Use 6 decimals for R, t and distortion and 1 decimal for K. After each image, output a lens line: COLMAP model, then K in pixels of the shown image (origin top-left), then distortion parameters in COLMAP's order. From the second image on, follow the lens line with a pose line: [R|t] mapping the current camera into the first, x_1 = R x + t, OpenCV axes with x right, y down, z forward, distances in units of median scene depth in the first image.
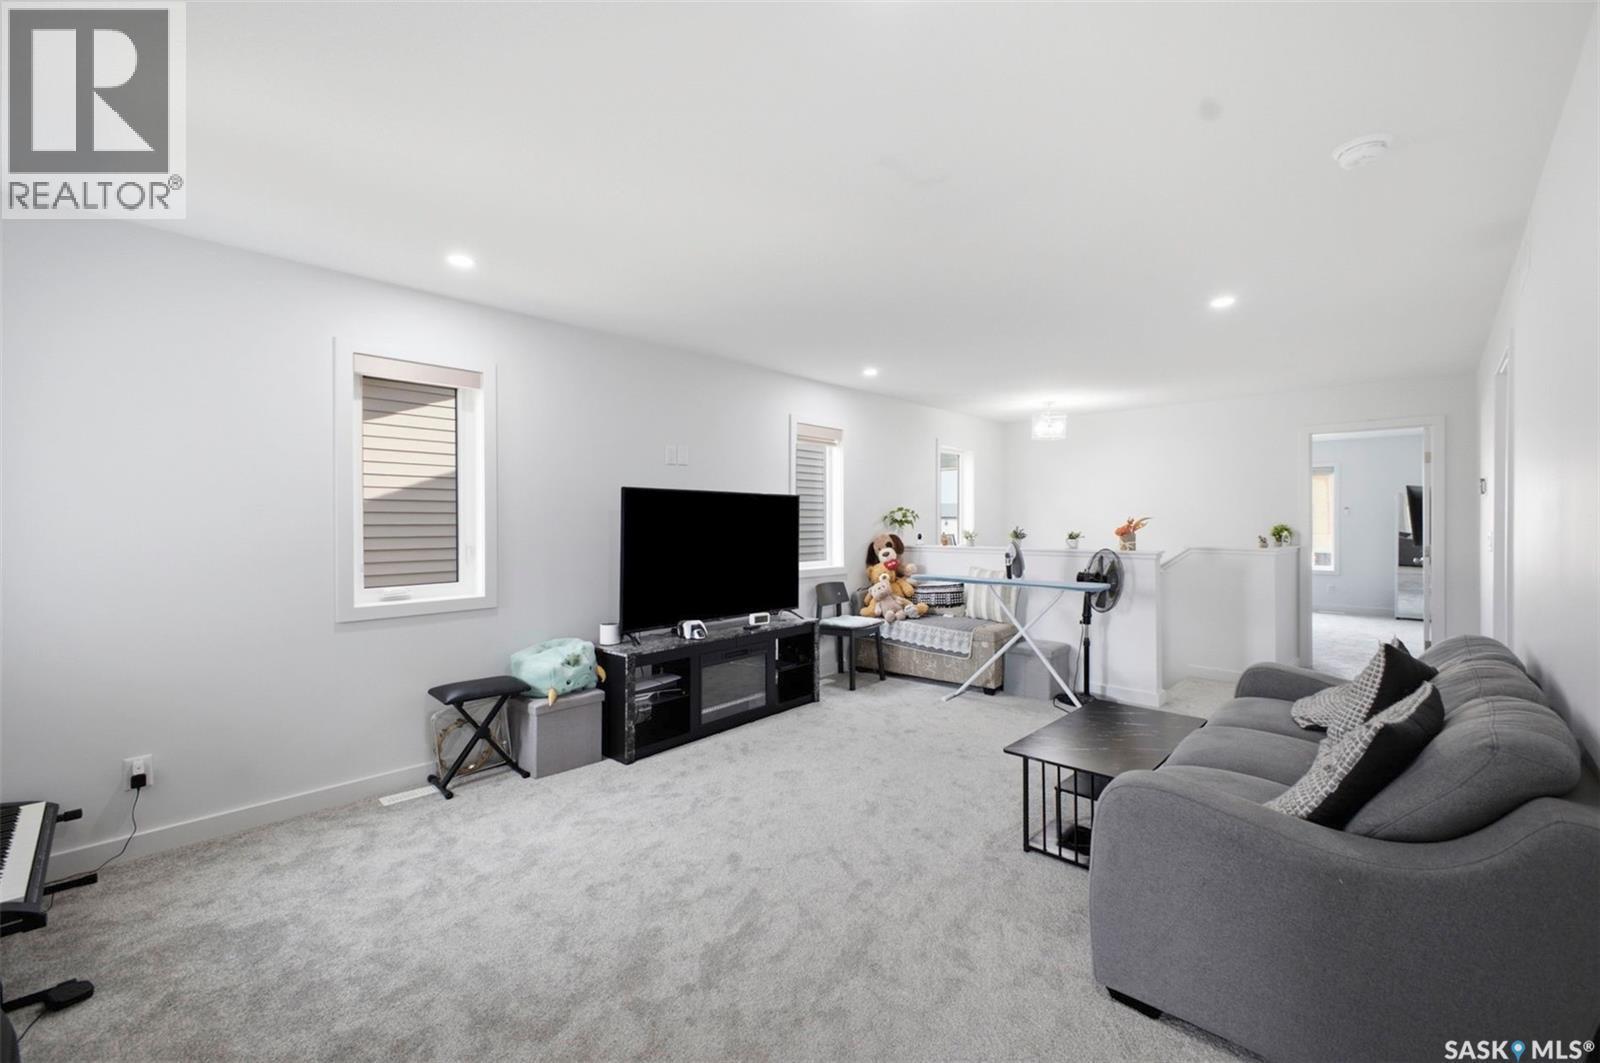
lens RADIAL K [[646.1, 0, 800.0], [0, 646.1, 531.5], [0, 0, 1]] dist [0.001449, 0.000112]
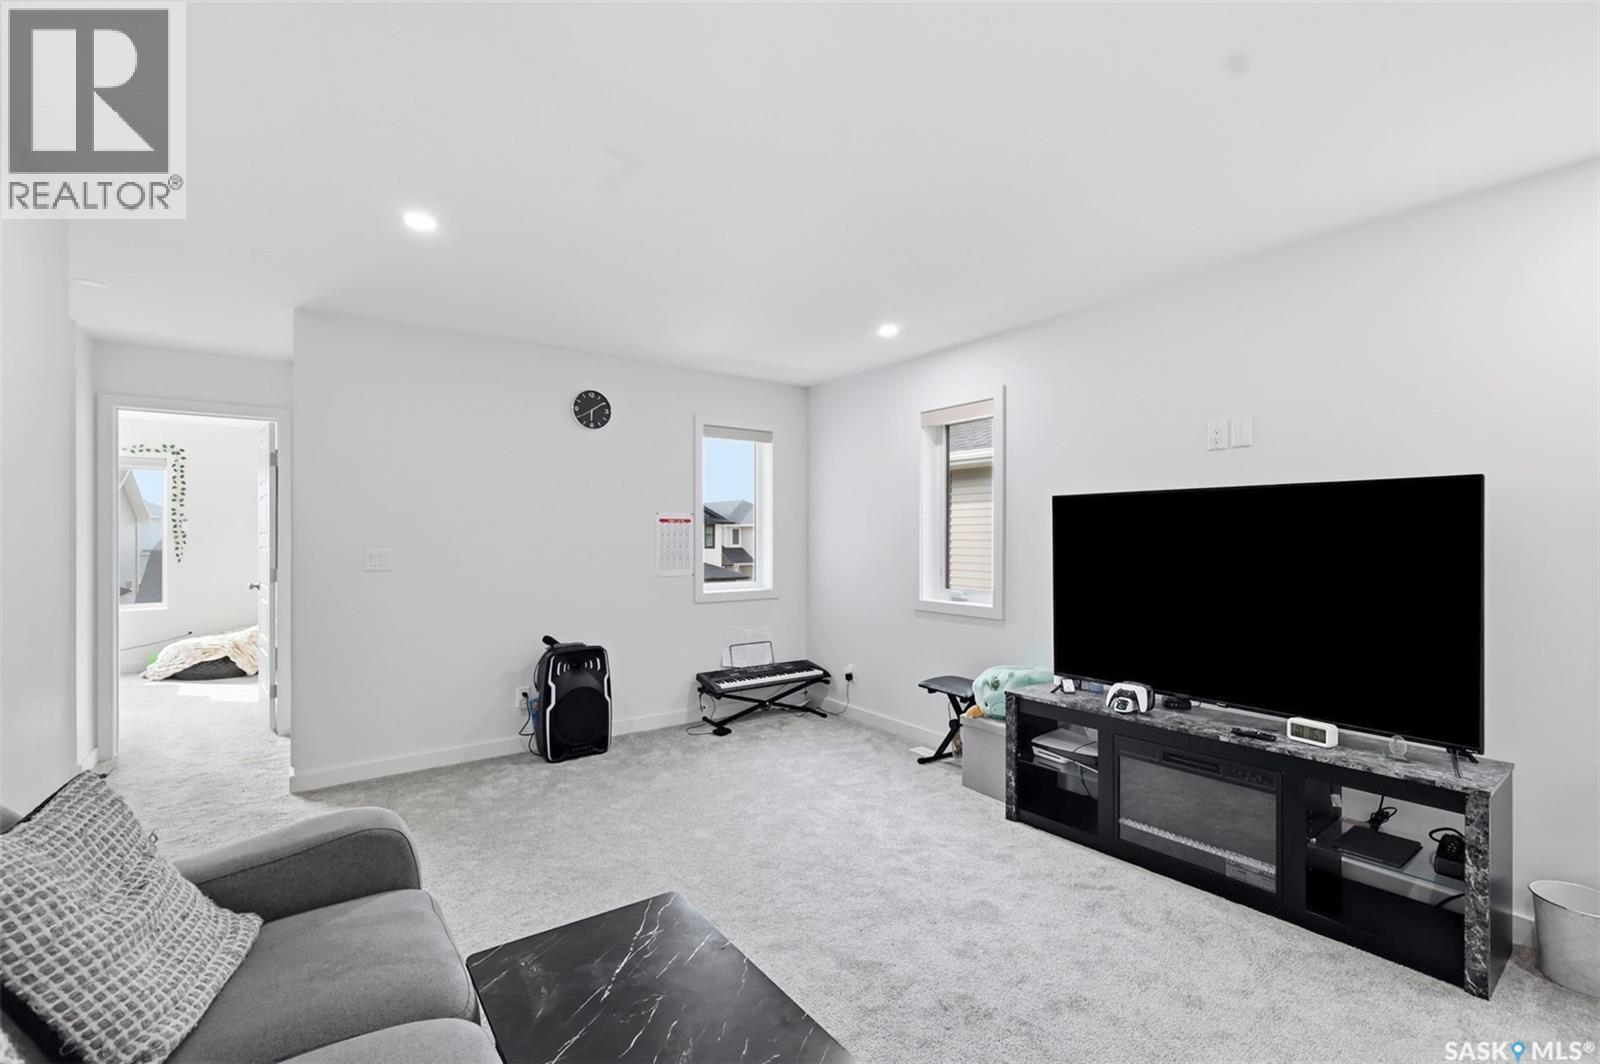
lens RADIAL K [[705.7, 0, 800.0], [0, 705.7, 532.0], [0, 0, 1]] dist [0.000337, -0.000017]
pose [[-0.186115, -0.000654, -0.982528, 0.670627], [-0.016500, 0.999861, 0.002460, -0.019556], [0.982389, 0.016669, -0.186100, 0.845075]]
